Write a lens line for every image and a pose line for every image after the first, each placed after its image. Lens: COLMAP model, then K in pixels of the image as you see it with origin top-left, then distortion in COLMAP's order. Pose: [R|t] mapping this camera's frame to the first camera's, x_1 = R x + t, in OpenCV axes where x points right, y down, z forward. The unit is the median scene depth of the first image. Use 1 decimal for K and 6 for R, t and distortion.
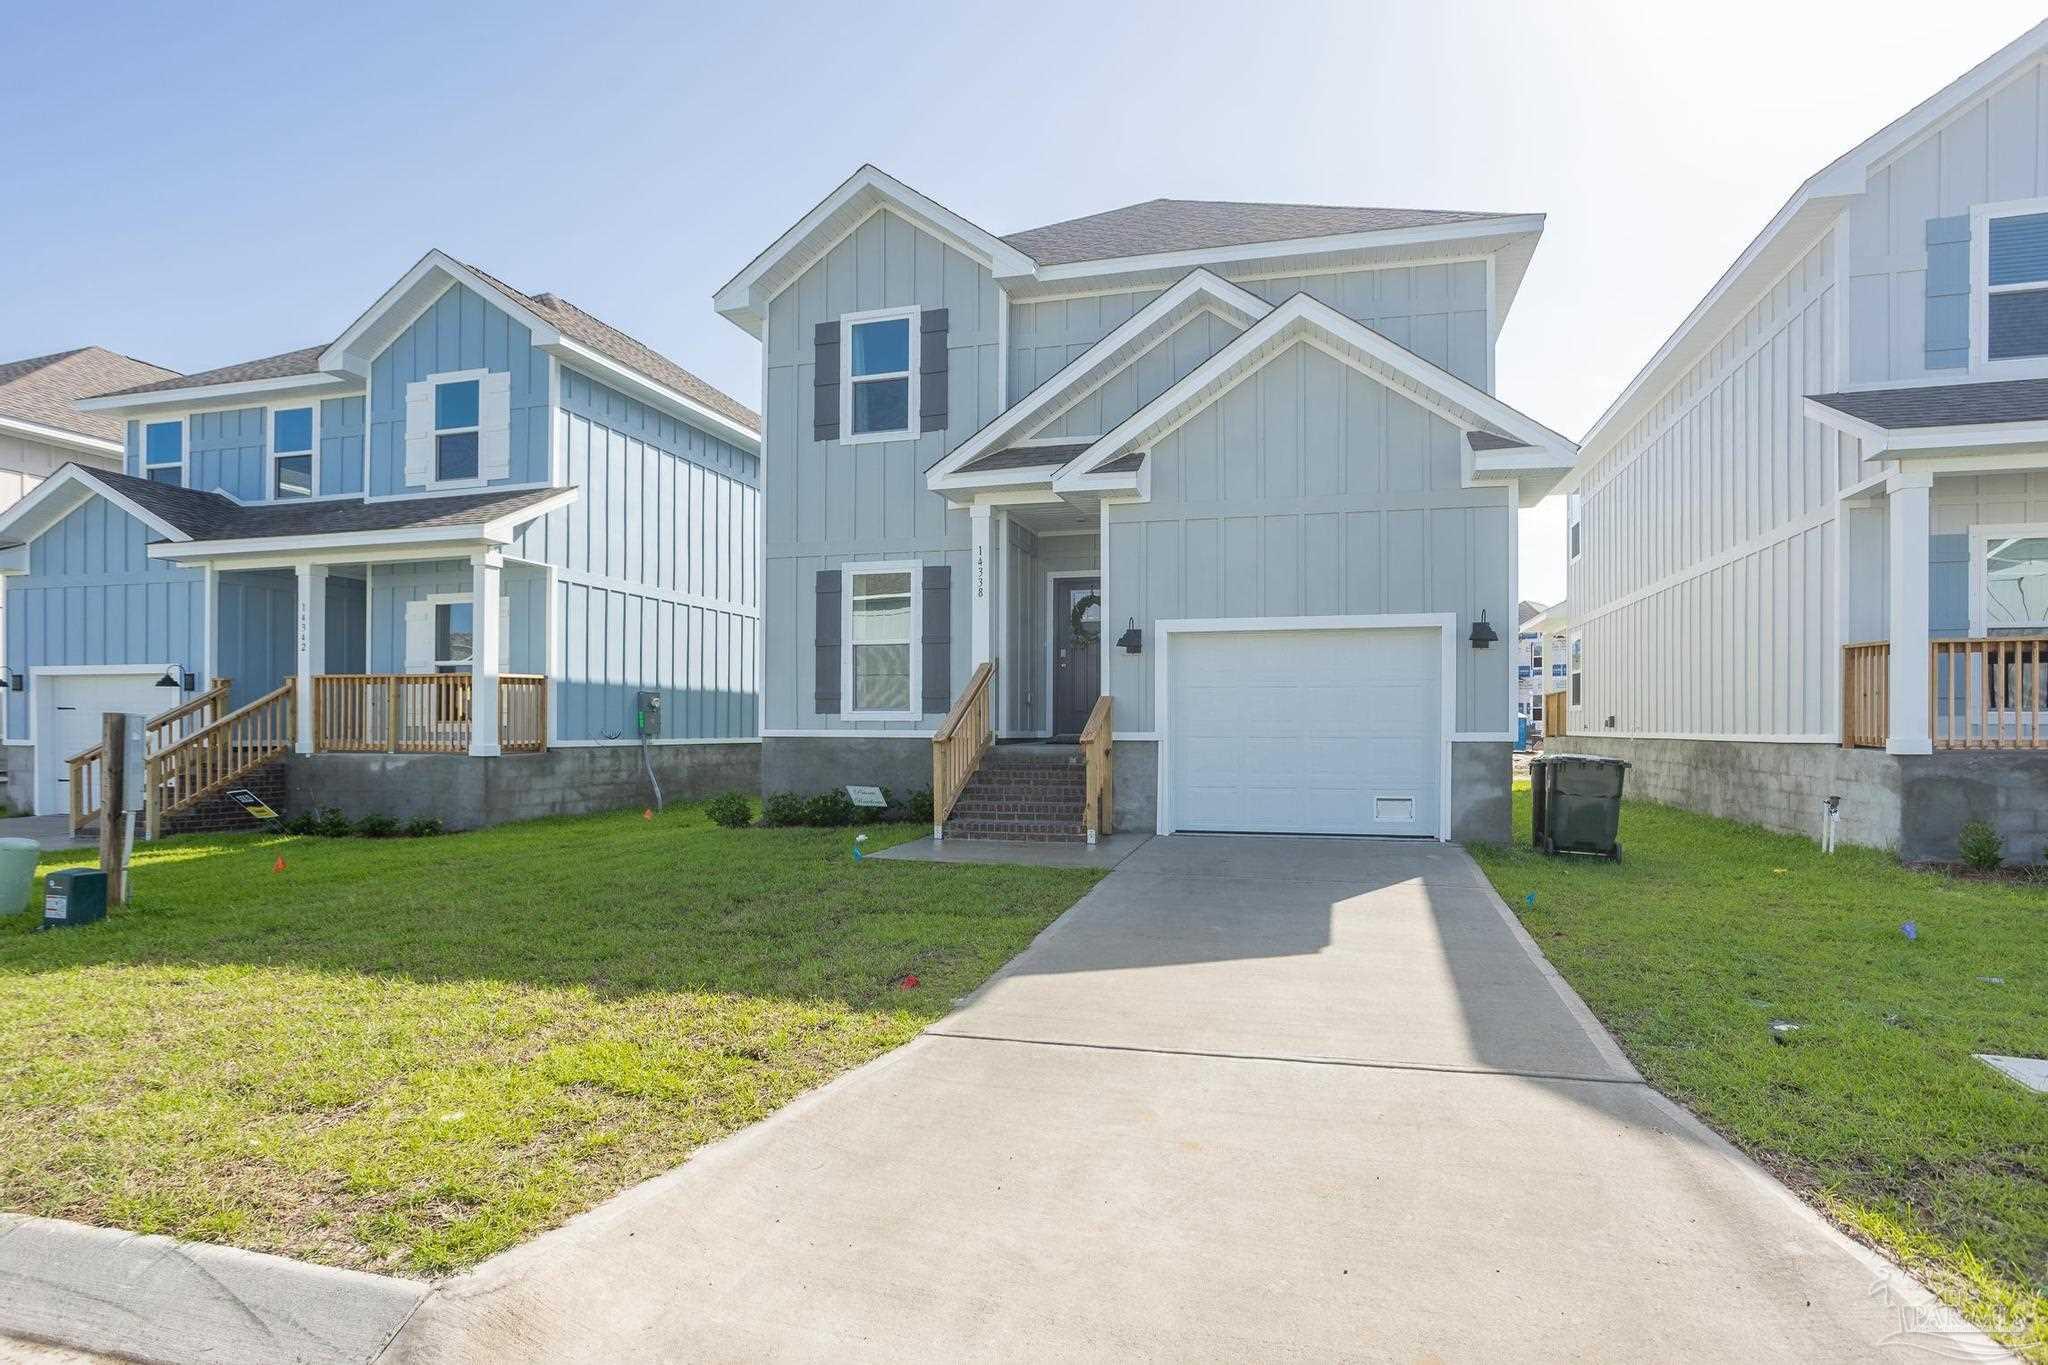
lens RADIAL K [[1104.0, 0, 1024.0], [0, 1104.0, 682.5], [0, 0, 1]] dist [-0.045822, 0.025809]
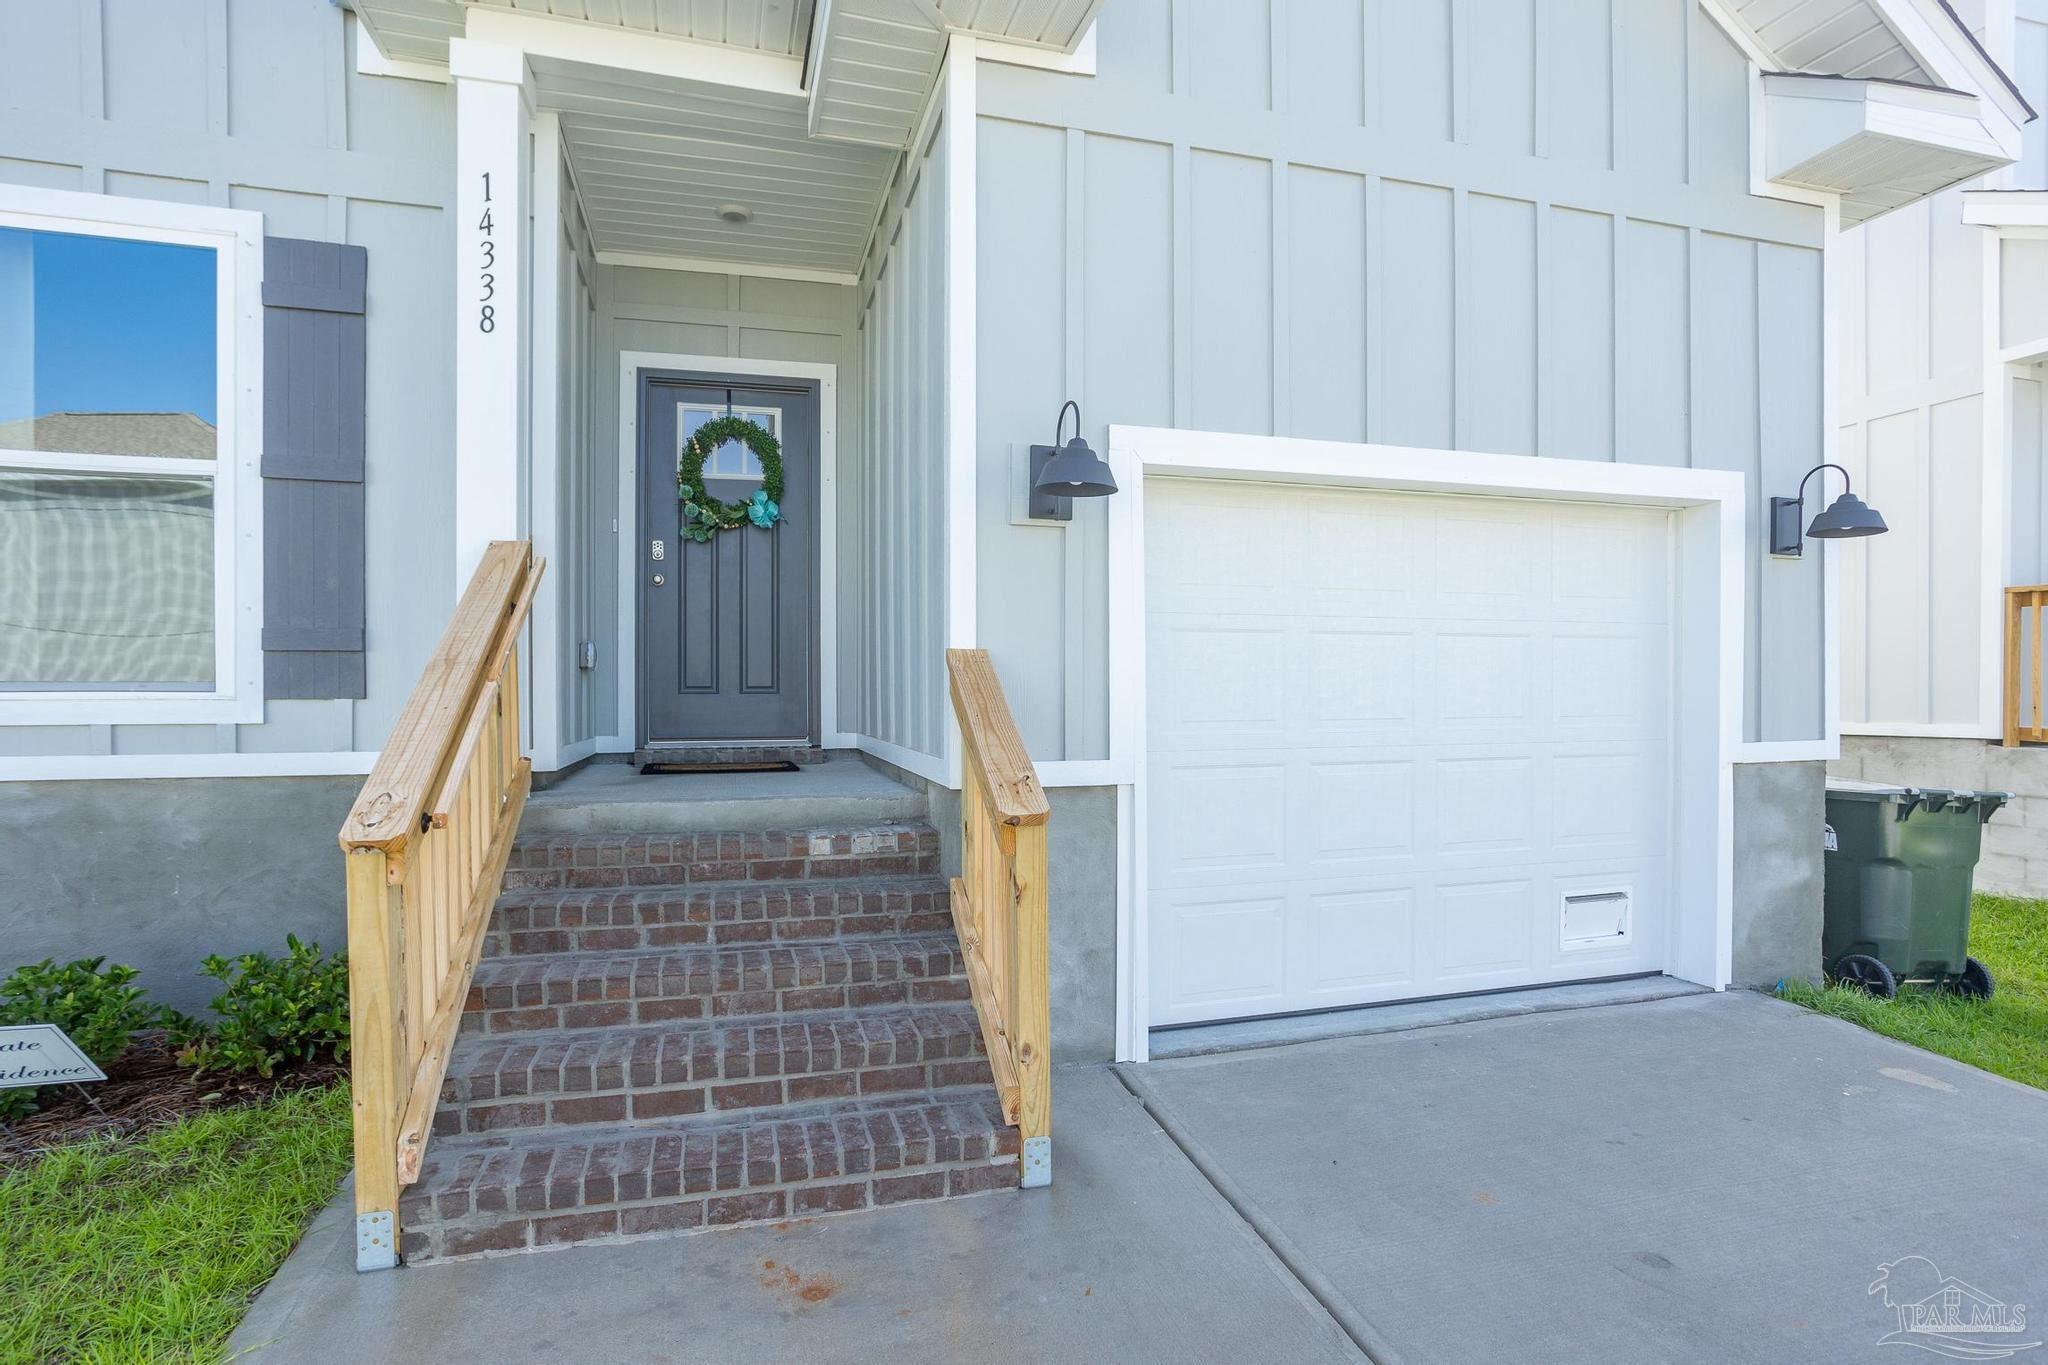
lens RADIAL K [[1104.0, 0, 1024.0], [0, 1104.0, 682.5], [0, 0, 1]] dist [-0.045822, 0.025809]
pose [[0.858208, -0.000857, 0.513301, -0.067039], [-0.016120, 0.999460, 0.028621, 0.011186], [-0.513048, -0.032837, 0.857731, 0.640276]]
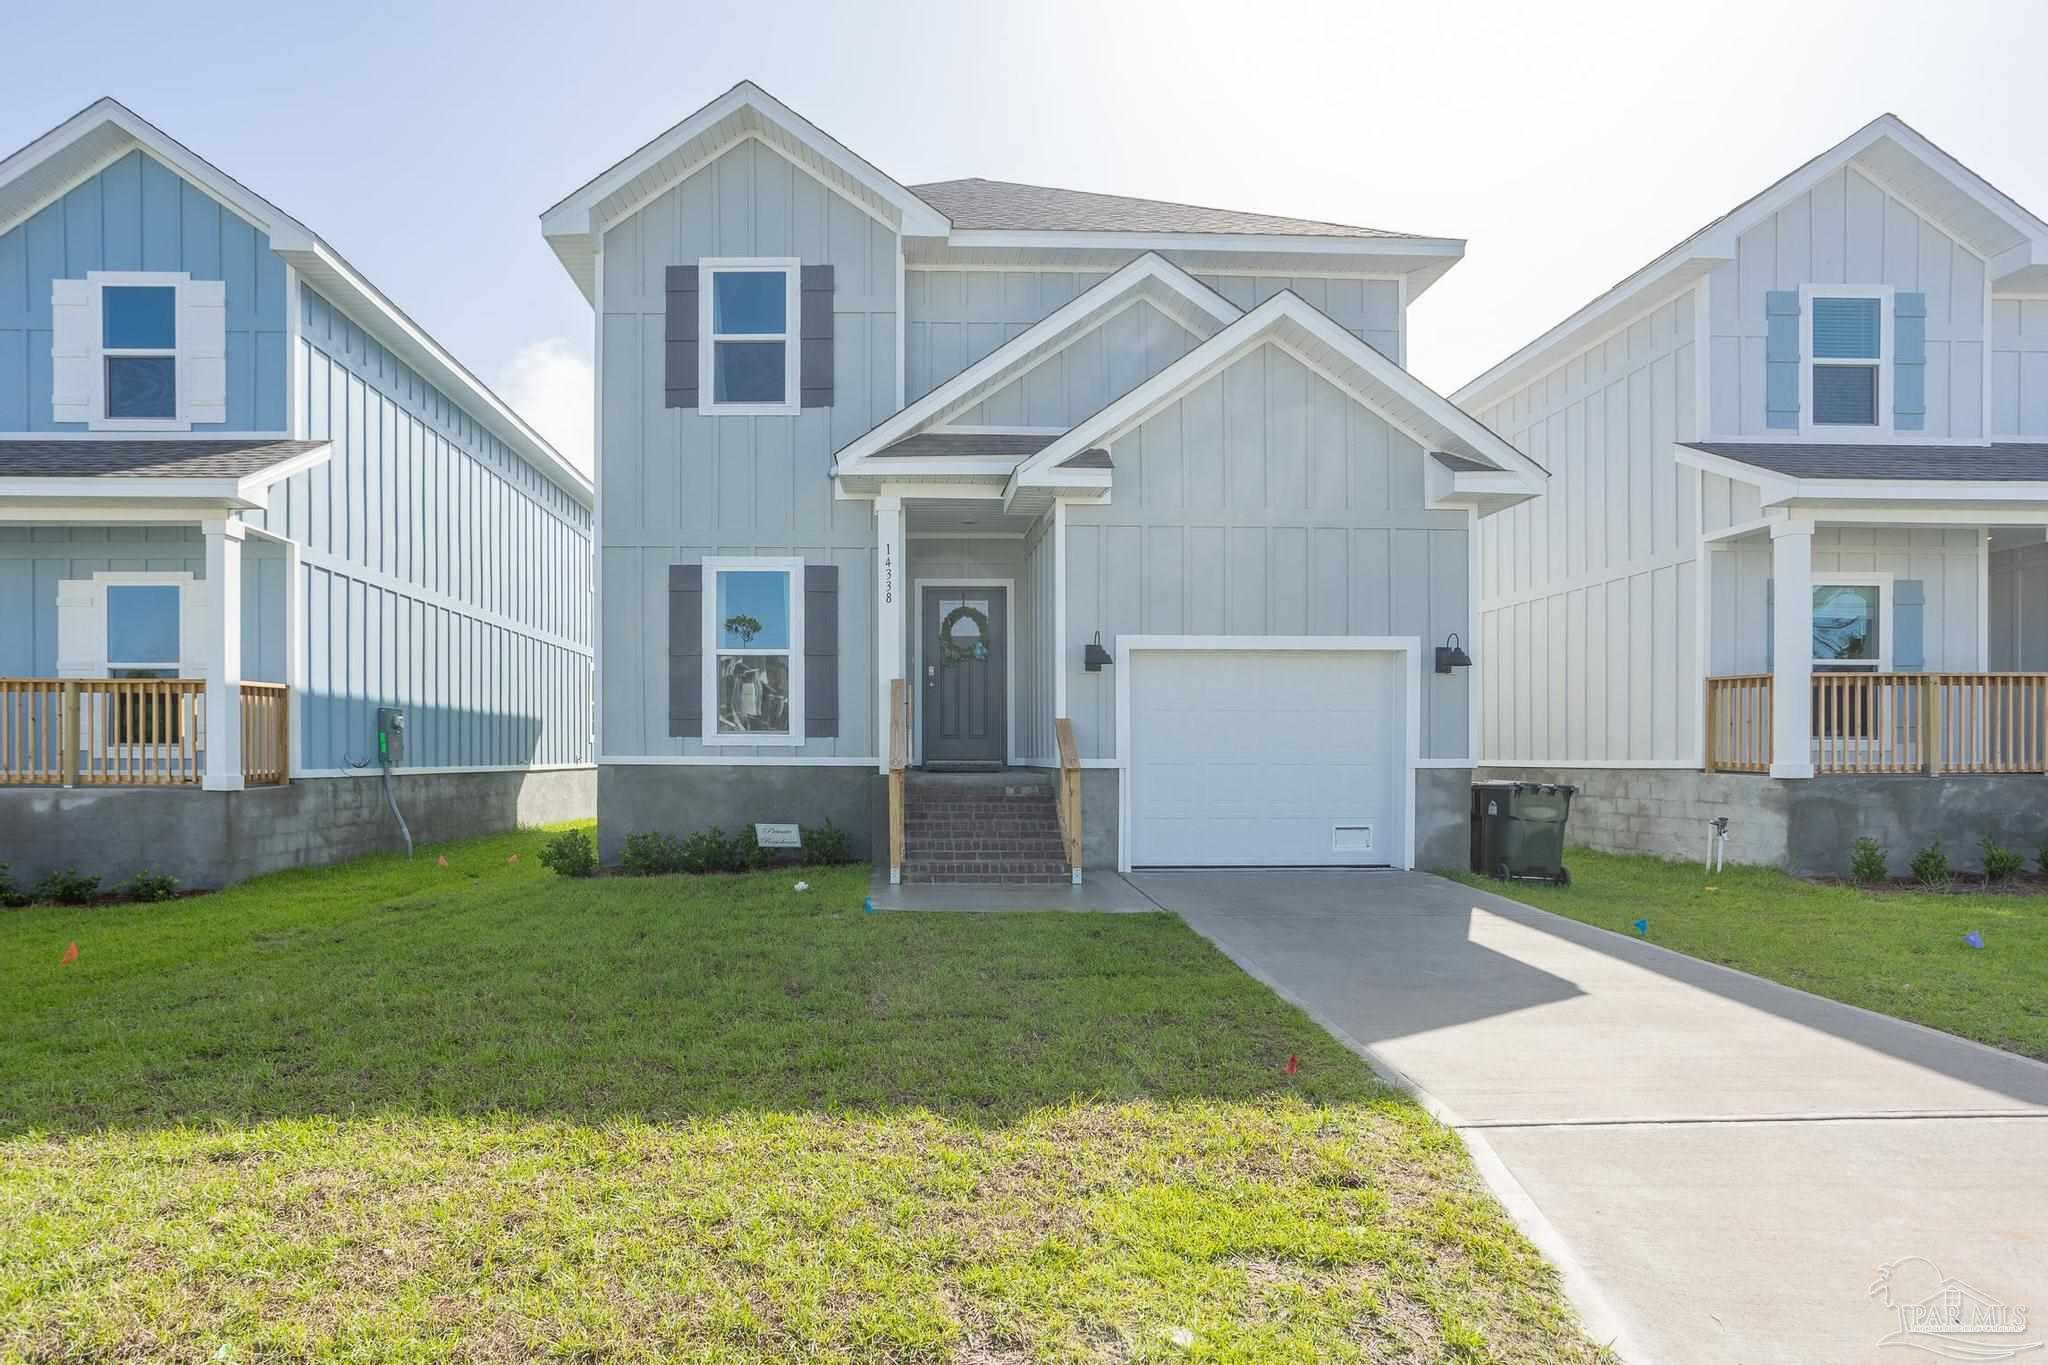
lens RADIAL K [[1162.0, 0, 920.6], [0, 1162.0, 718.1], [0, 0, 1]] dist [-0.024825, 0.003048]
pose [[0.956960, 0.009301, 0.290071, -0.276140], [-0.011929, 0.999902, 0.007295, 0.005976], [-0.289974, -0.010441, 0.956977, 0.116076]]
